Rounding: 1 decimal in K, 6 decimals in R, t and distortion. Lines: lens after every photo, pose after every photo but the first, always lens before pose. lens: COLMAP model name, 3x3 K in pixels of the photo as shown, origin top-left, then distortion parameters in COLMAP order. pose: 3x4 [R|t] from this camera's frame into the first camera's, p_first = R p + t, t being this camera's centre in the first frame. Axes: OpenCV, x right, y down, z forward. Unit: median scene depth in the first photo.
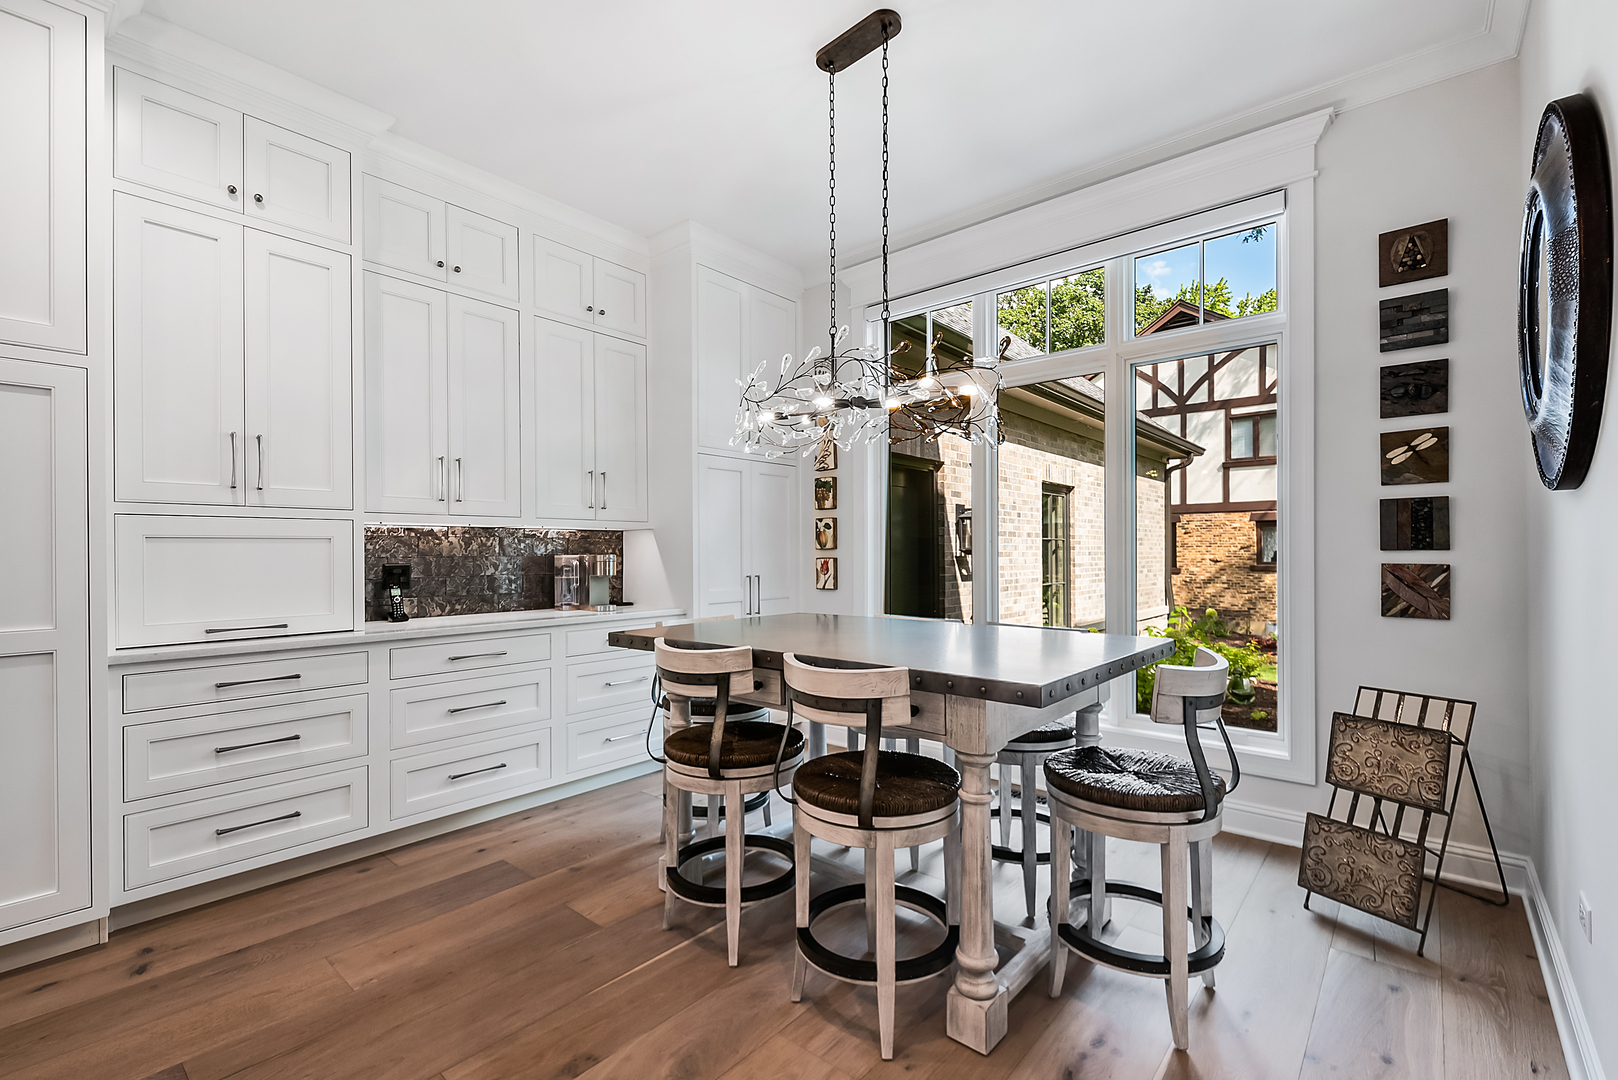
lens RADIAL K [[714.6, 0, 812.6], [0, 714.6, 545.5], [0, 0, 1]] dist [-0.001563, -0.000278]
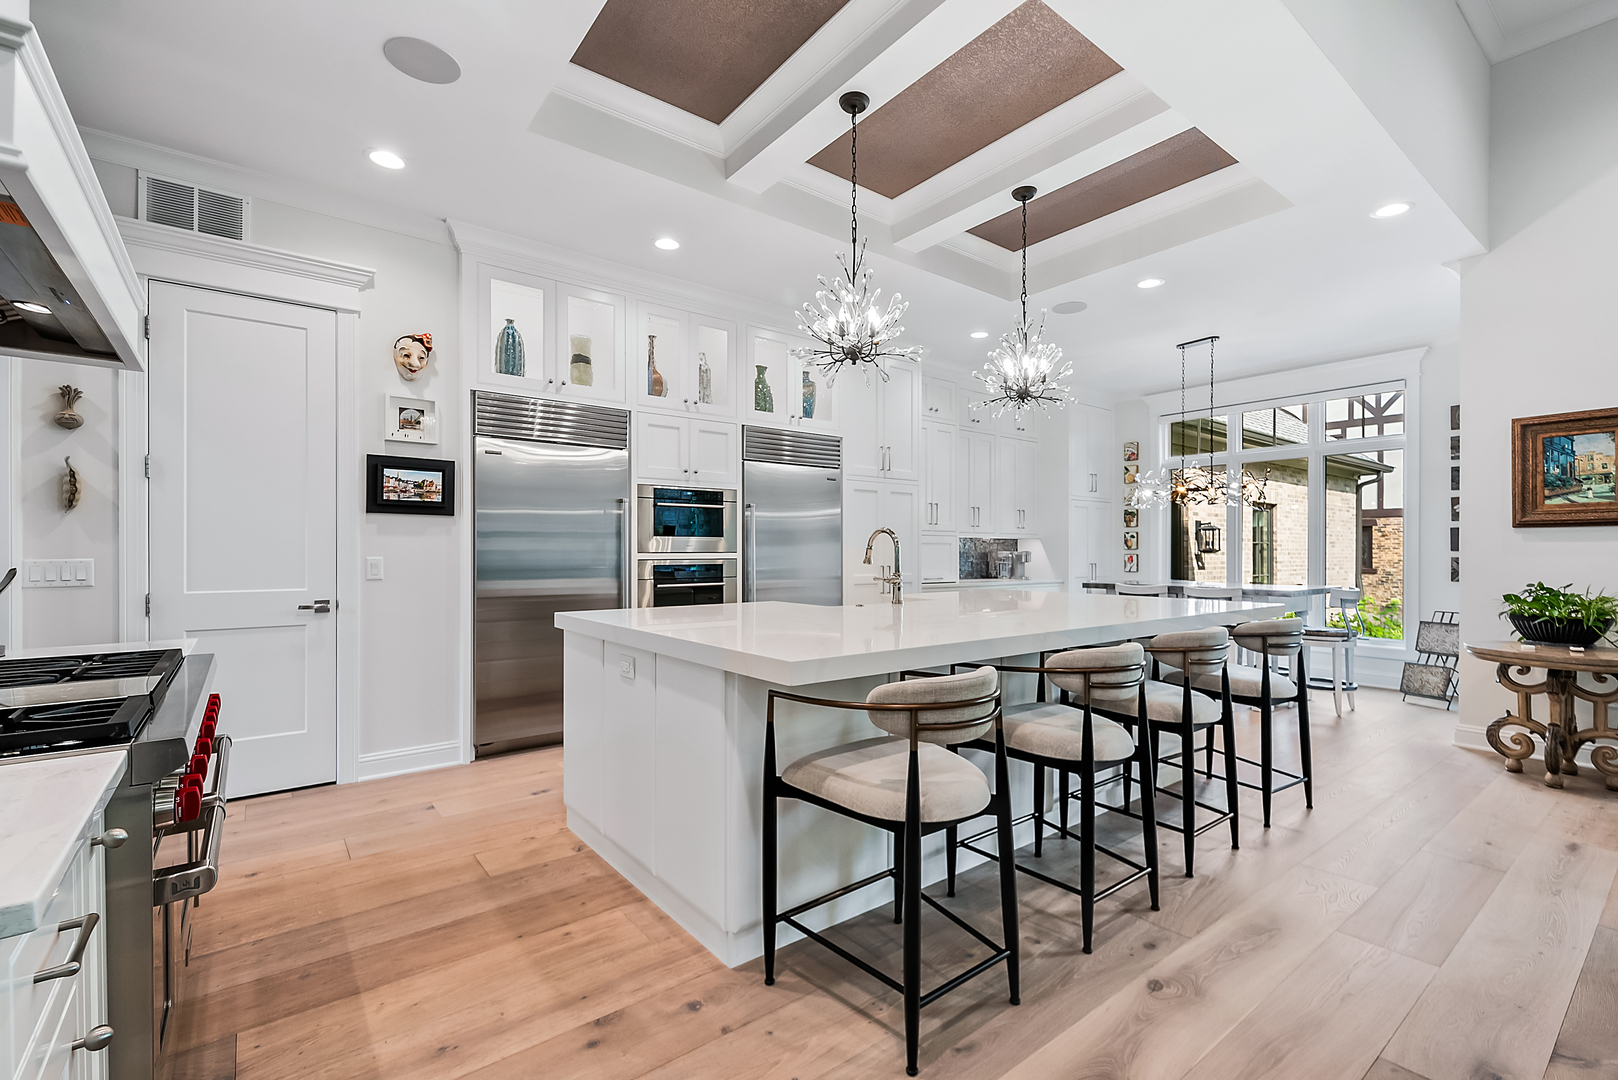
lens RADIAL K [[714.6, 0, 808.8], [0, 714.6, 546.7], [0, 0, 1]] dist [-0.001563, -0.000278]
pose [[0.978722, 0.007539, -0.205051, -0.293638], [-0.006533, 0.999963, 0.005582, -0.004228], [0.205085, -0.004124, 0.978735, -0.663510]]
